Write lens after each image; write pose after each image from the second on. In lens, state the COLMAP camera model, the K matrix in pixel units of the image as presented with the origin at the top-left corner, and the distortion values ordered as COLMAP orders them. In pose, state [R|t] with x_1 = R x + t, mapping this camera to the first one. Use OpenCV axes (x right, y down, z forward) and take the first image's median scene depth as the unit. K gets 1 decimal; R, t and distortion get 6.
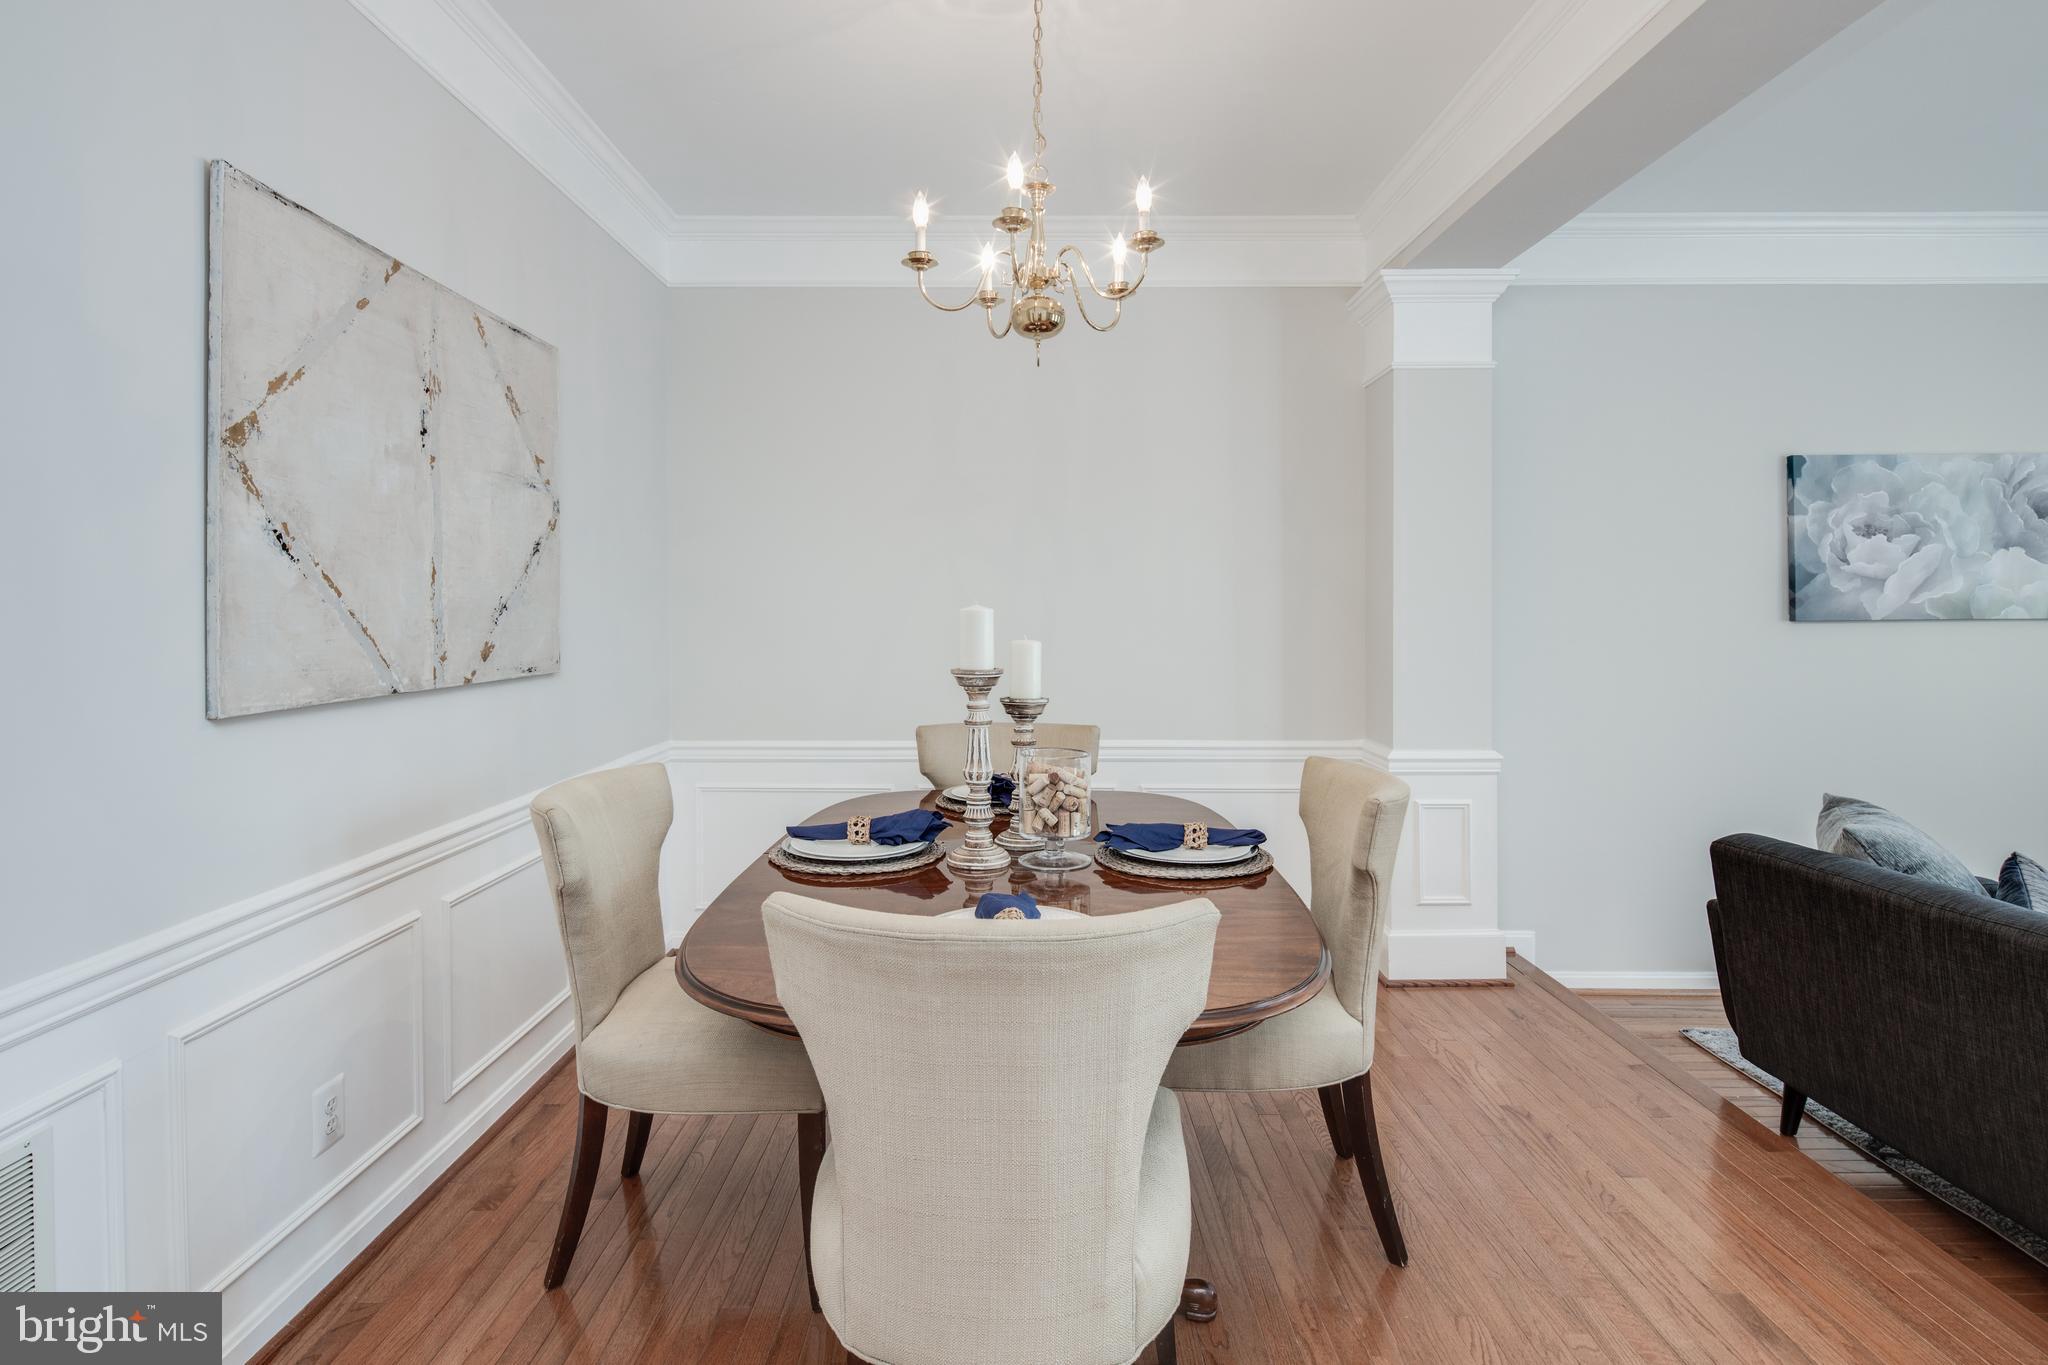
lens RADIAL K [[1047.9, 0, 1020.0], [0, 1047.9, 613.0], [0, 0, 1]] dist [0.001132, -0.002308]
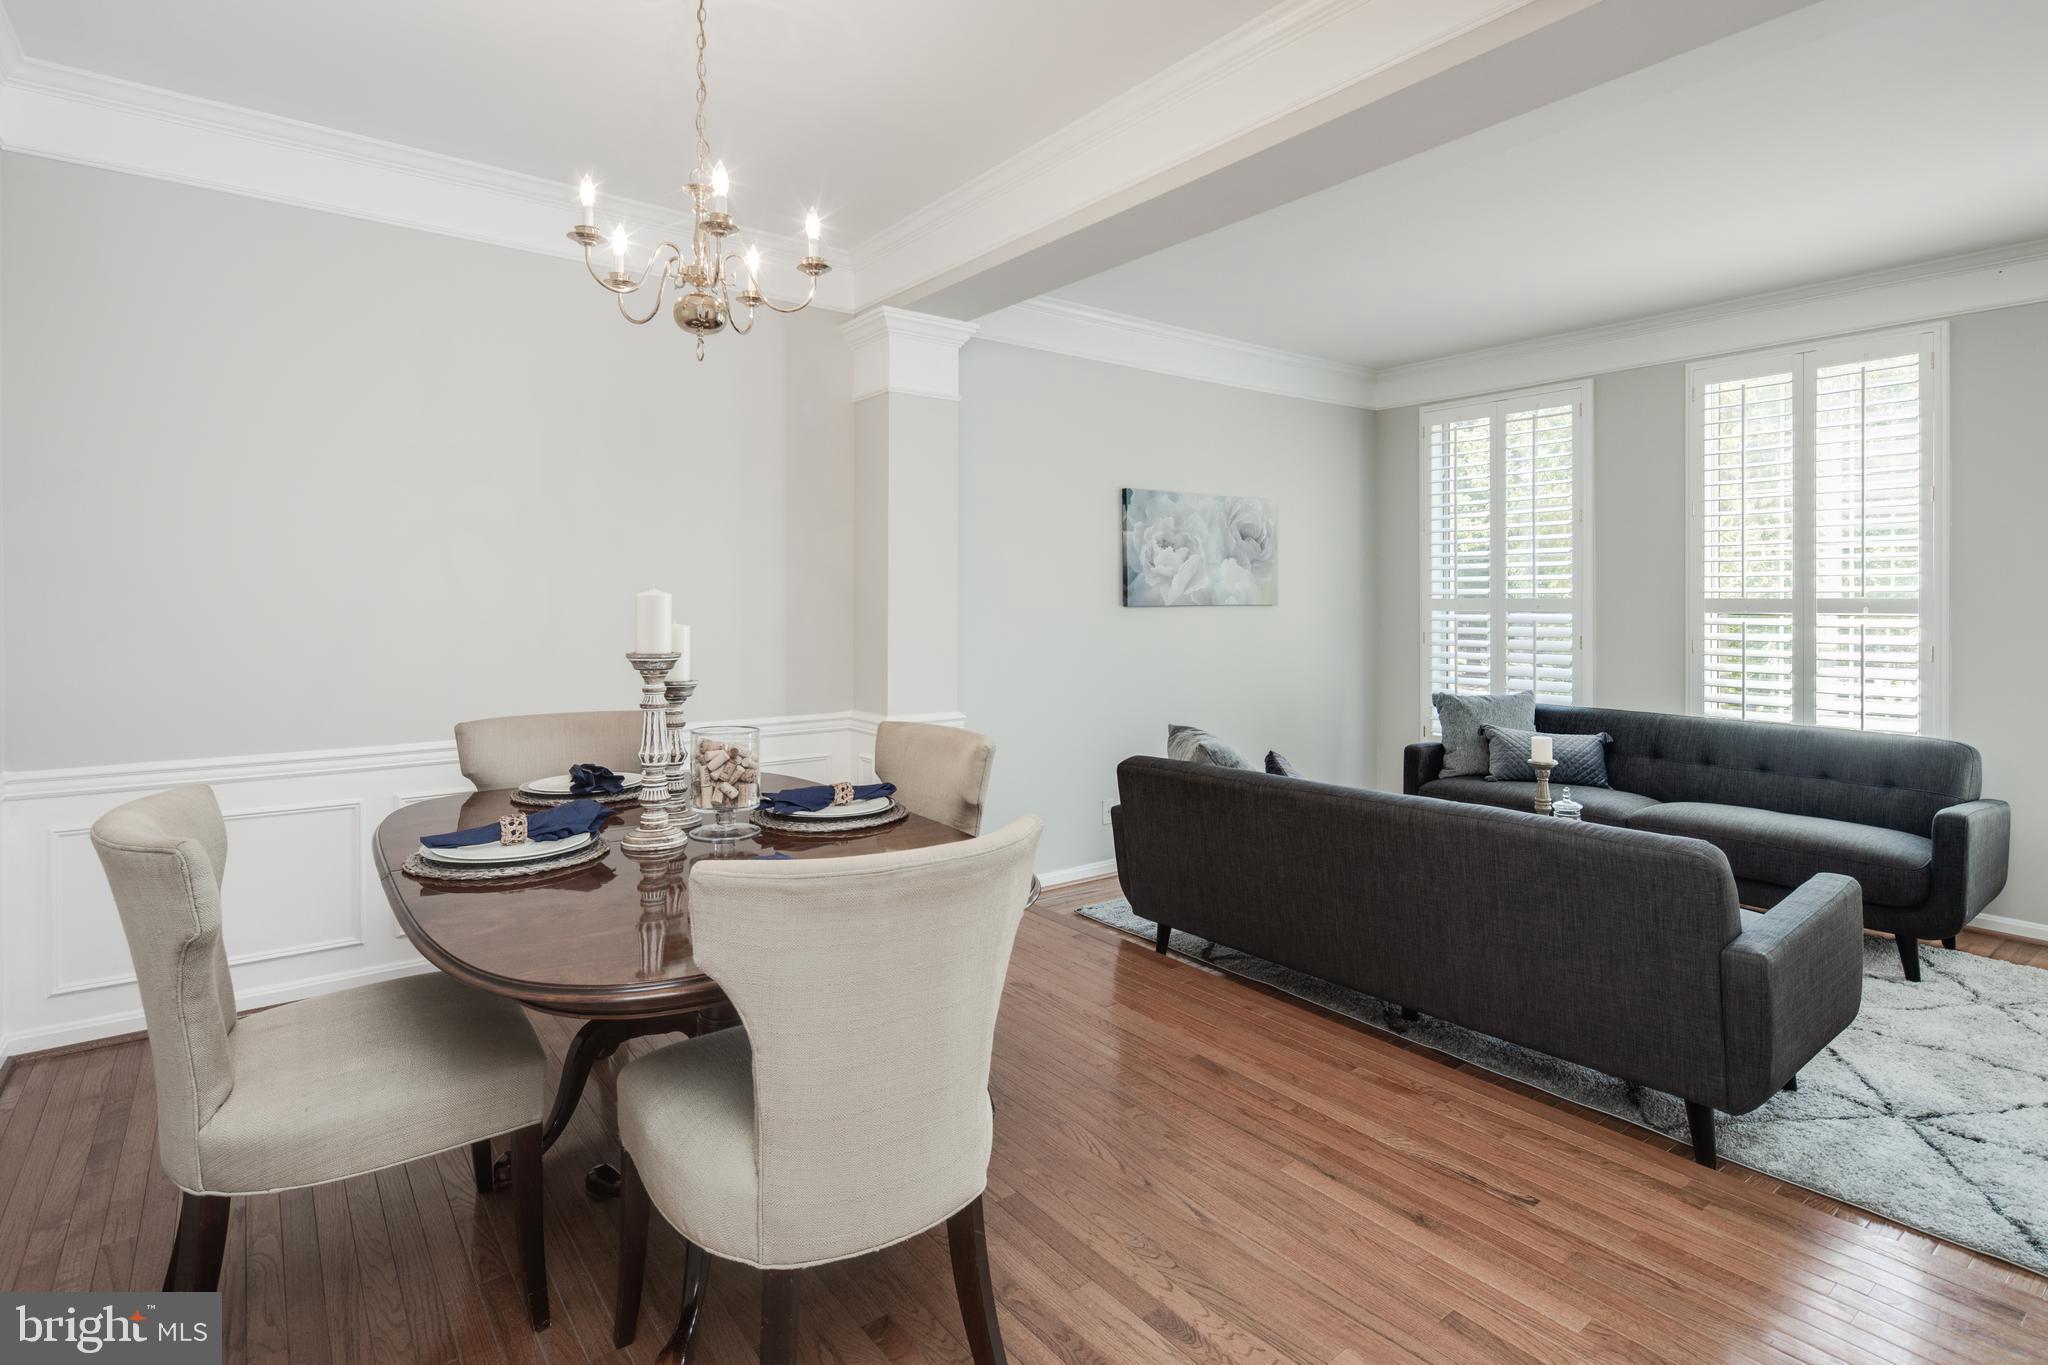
lens RADIAL K [[1035.8, 0, 1028.6], [0, 1035.8, 599.8], [0, 0, 1]] dist [-0.001051, -0.000792]
pose [[0.784878, 0.002624, 0.619645, -0.327724], [-0.001074, 0.999995, -0.002875, 0.004233], [-0.619650, 0.001591, 0.784877, -0.008419]]
